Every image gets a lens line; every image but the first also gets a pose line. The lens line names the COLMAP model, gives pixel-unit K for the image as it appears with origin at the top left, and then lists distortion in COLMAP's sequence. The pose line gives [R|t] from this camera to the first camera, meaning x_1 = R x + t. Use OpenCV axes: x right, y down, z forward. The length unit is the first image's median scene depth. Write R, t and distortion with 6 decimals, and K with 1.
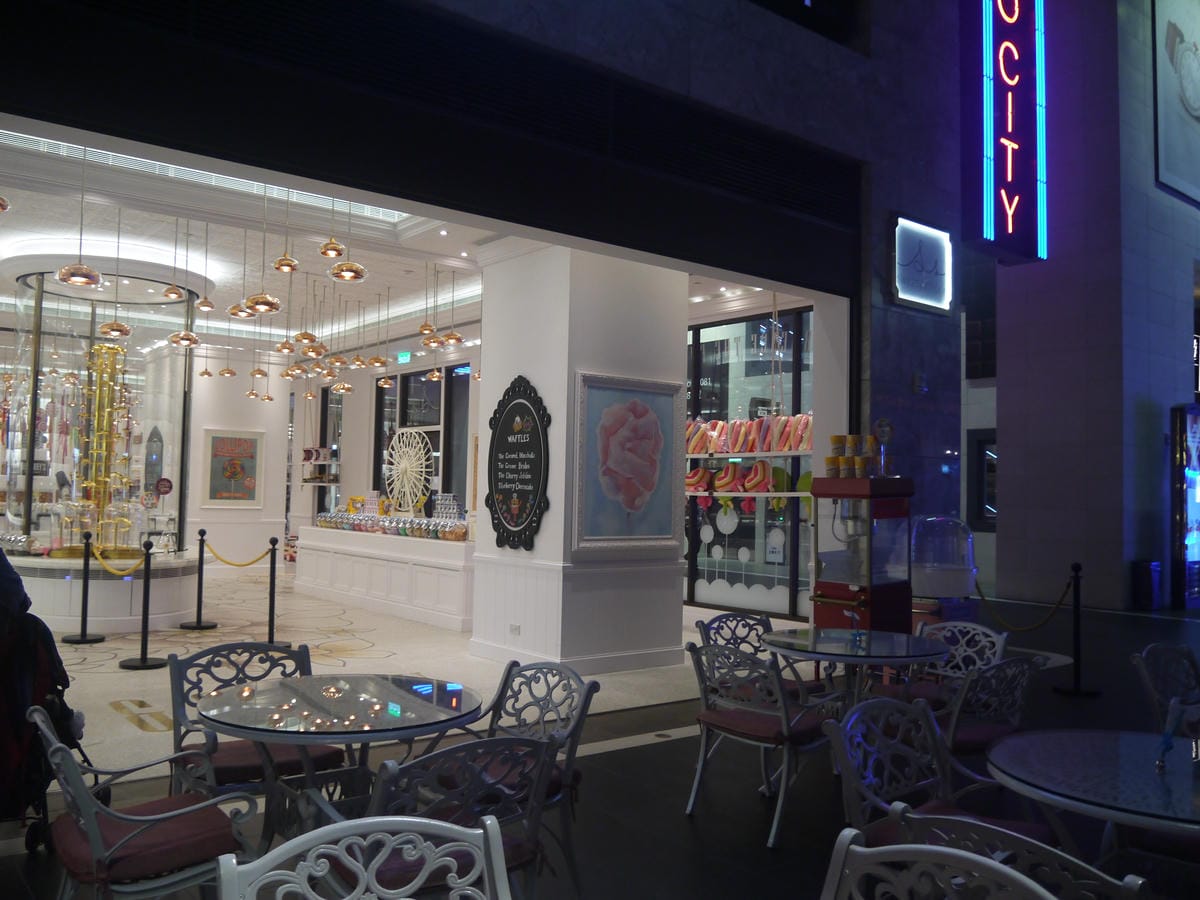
lens RADIAL K [[992.4, 0, 600.0], [0, 992.4, 450.0], [0, 0, 1]] dist [-0.002543, -0.001578]
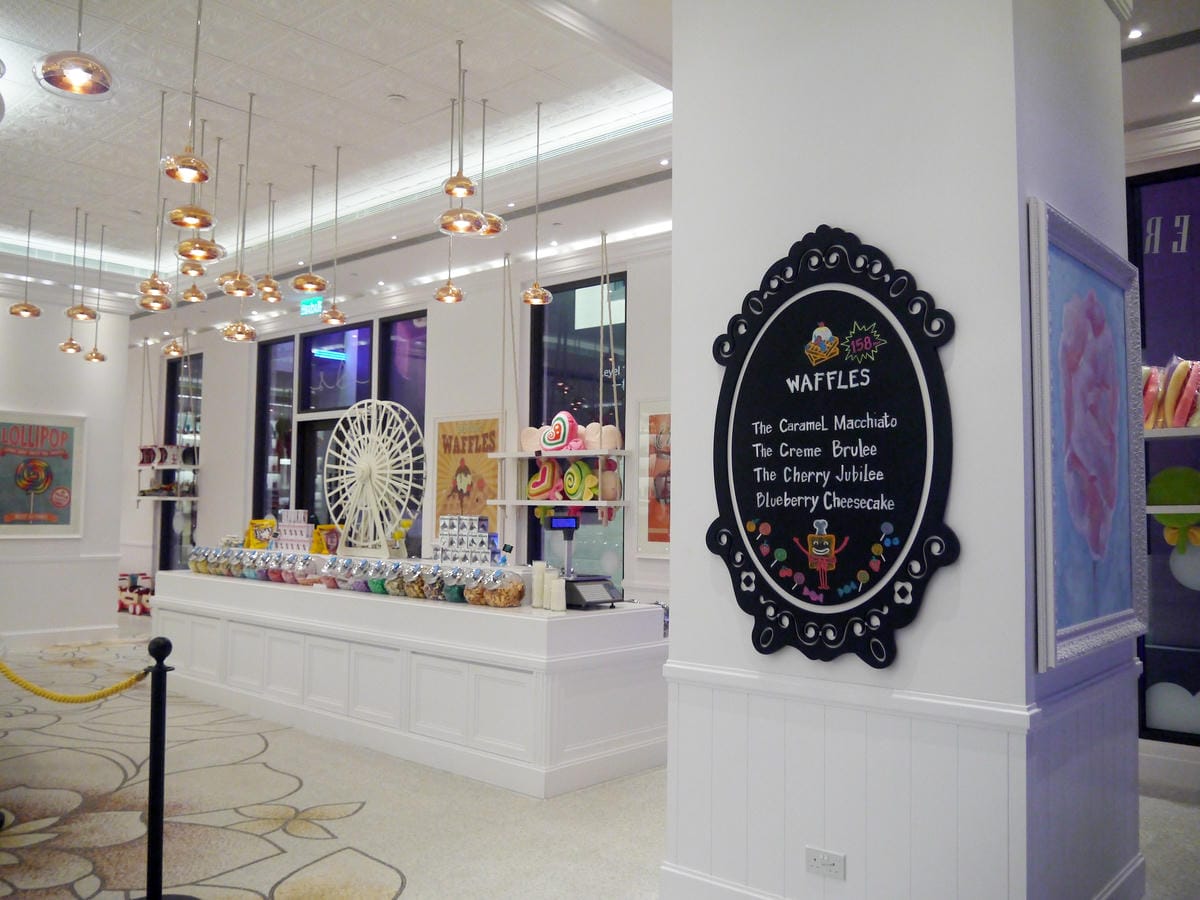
lens RADIAL K [[989.2, 0, 600.0], [0, 989.2, 450.0], [0, 0, 1]] dist [-0.033888, 0.007664]
pose [[0.984303, -0.001626, 0.176477, -0.232056], [0.003413, 0.999946, -0.009825, 0.018858], [-0.176451, 0.010274, 0.984256, 0.602594]]
